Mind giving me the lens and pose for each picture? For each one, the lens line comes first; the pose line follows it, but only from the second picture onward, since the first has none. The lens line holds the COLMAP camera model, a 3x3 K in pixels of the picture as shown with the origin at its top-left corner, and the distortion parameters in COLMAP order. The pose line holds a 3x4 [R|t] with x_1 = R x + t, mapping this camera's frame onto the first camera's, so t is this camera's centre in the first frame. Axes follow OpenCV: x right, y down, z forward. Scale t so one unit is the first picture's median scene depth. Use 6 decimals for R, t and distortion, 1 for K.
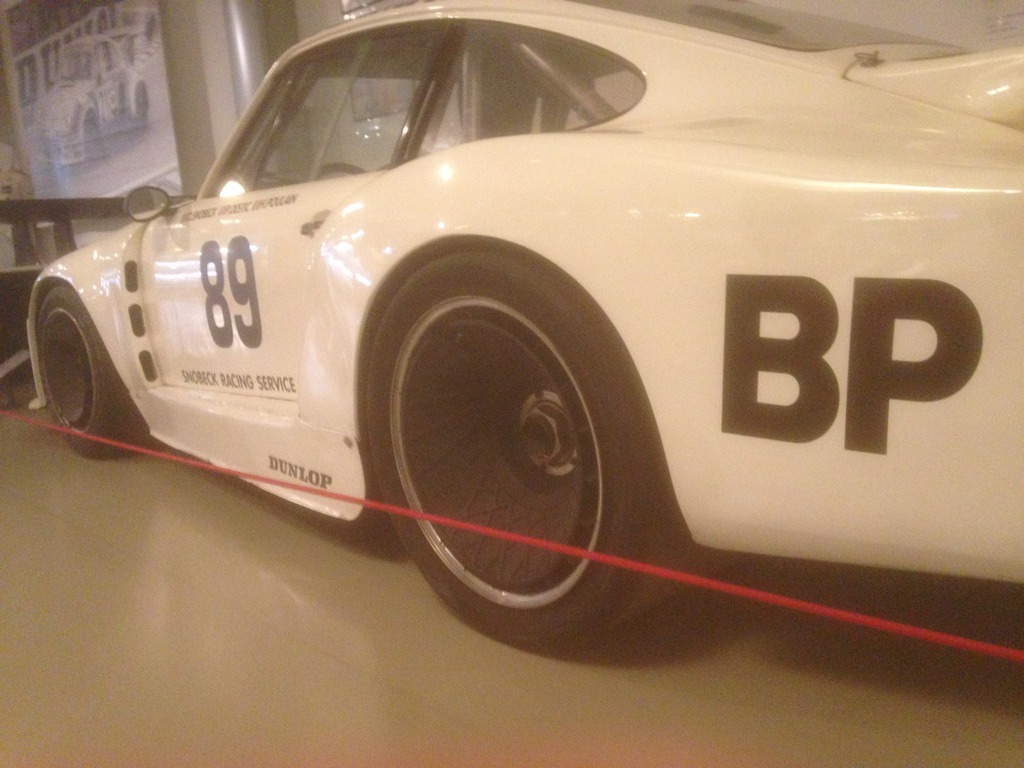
lens RADIAL K [[962.6, 0, 503.0], [0, 962.6, 387.6], [0, 0, 1]] dist [0.102264, 0.000000]
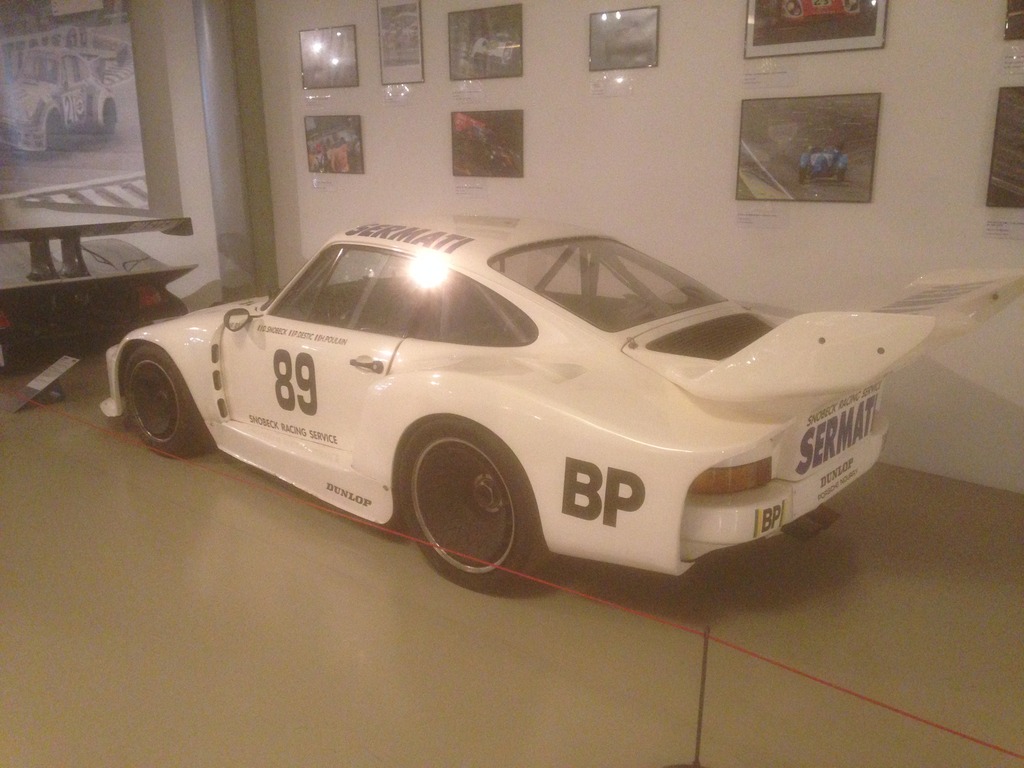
lens RADIAL K [[962.6, 0, 518.0], [0, 962.6, 380.6], [0, 0, 1]] dist [0.102264, 0.000000]
pose [[0.988108, 0.036850, 0.149282, -0.147869], [-0.048123, 0.996198, 0.072624, -0.246758], [-0.146038, -0.078944, 0.986124, -0.768313]]
